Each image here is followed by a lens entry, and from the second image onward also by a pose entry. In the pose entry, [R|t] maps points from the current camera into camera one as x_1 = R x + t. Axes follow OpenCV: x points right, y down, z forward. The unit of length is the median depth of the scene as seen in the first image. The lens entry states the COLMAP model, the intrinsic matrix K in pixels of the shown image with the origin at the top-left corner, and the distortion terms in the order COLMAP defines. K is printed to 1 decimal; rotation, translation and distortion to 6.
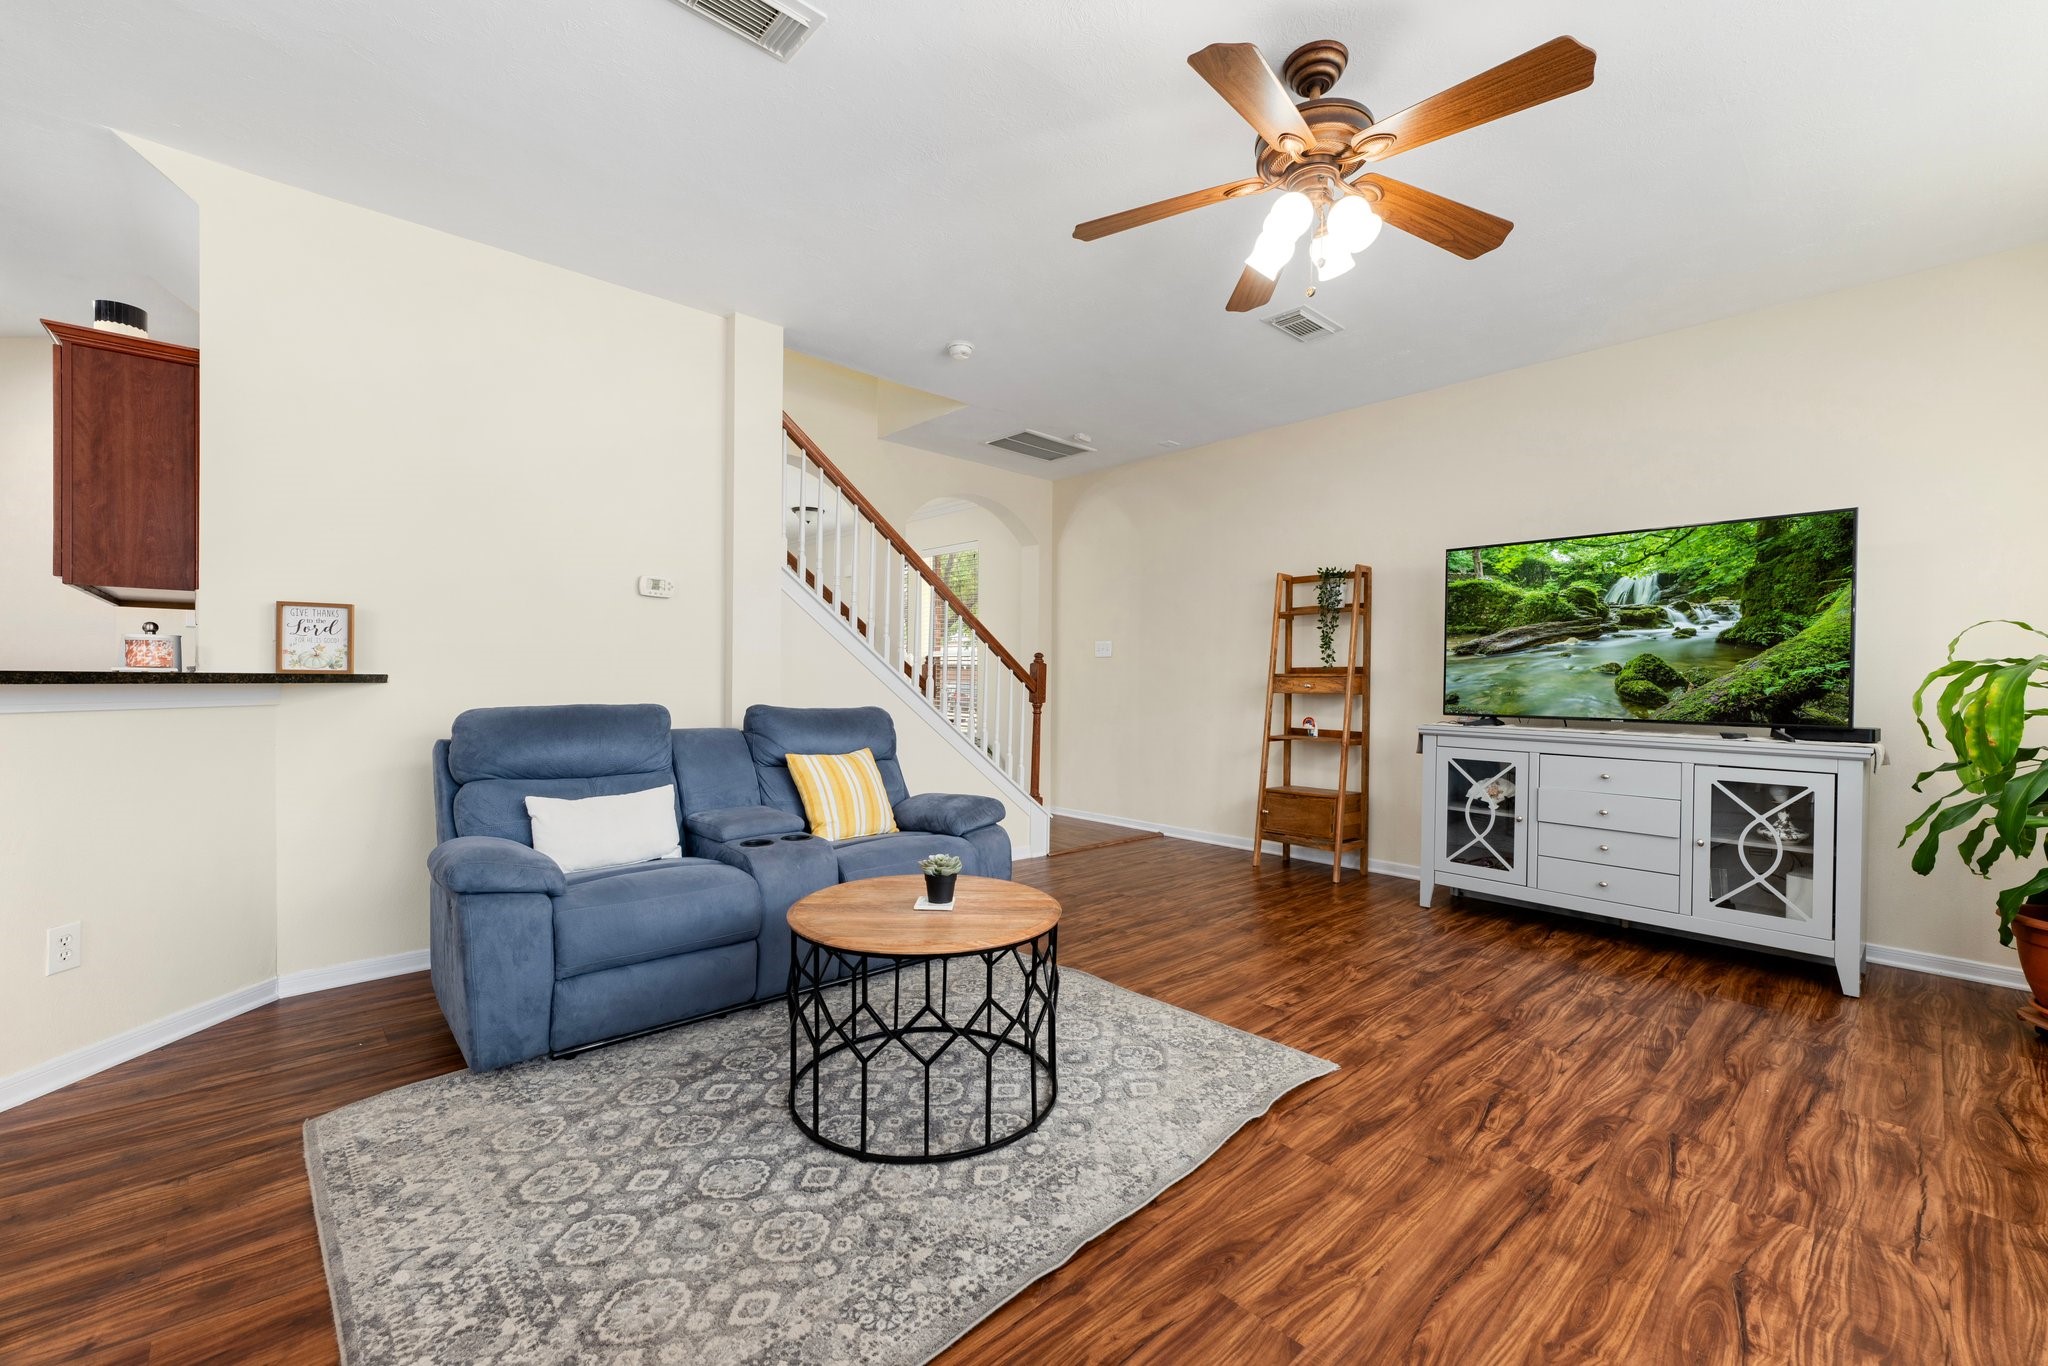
lens RADIAL K [[834.3, 0, 1021.9], [0, 834.3, 688.5], [0, 0, 1]] dist [0.002450, -0.000280]
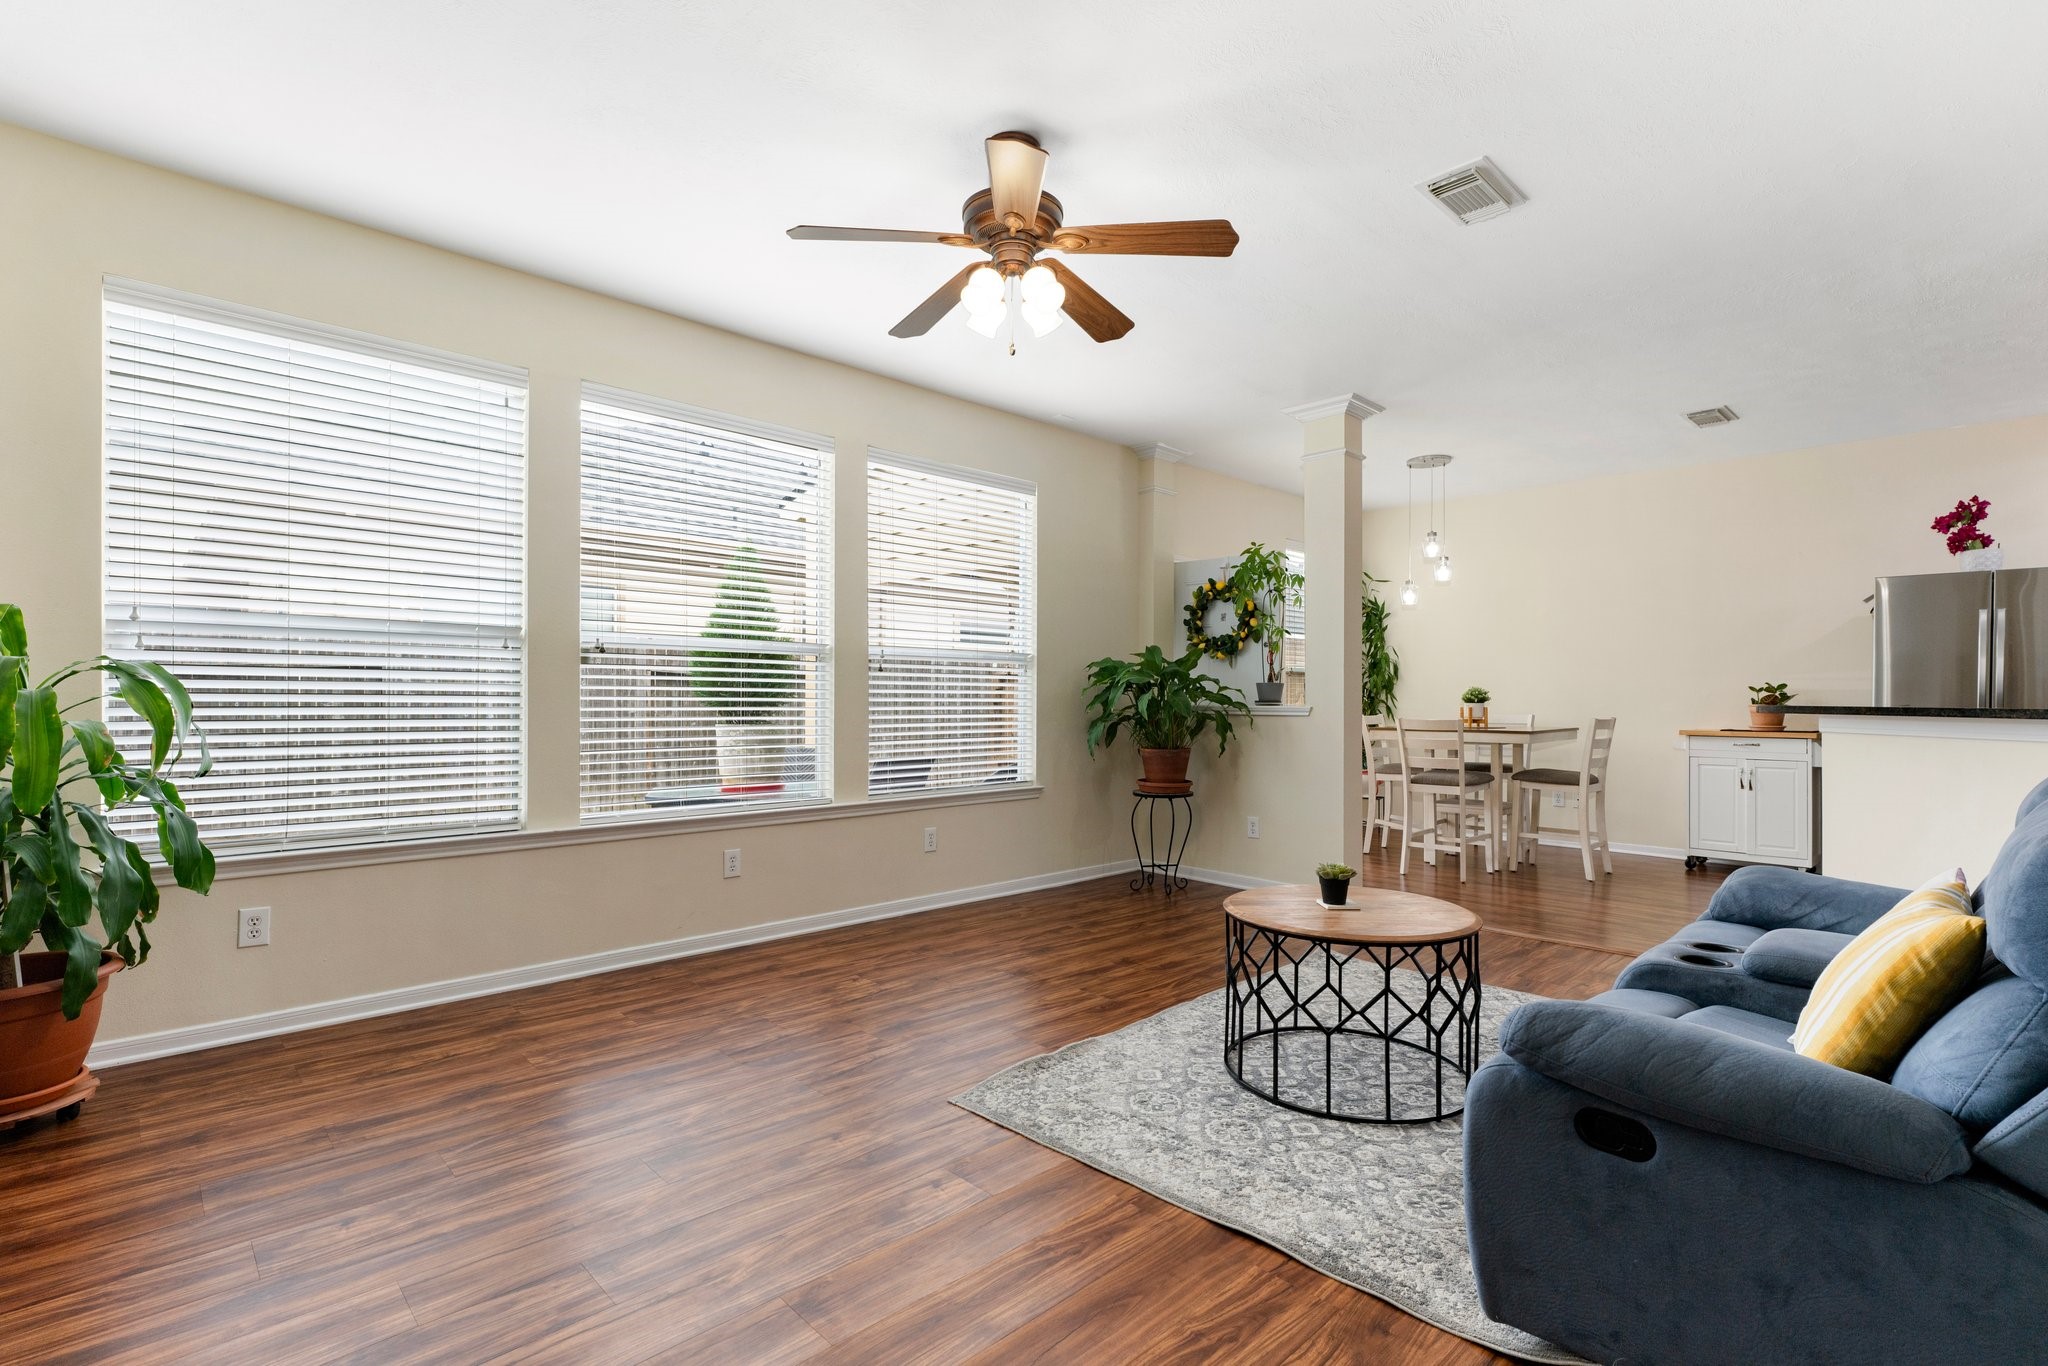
lens RADIAL K [[933.8, 0, 1030.9], [0, 933.8, 694.4], [0, 0, 1]] dist [-0.000810, -0.000175]
pose [[-0.999573, -0.016857, -0.023873, 0.222009], [-0.017037, 0.999828, 0.007358, -0.017646], [0.023745, 0.007761, -0.999688, 1.451812]]
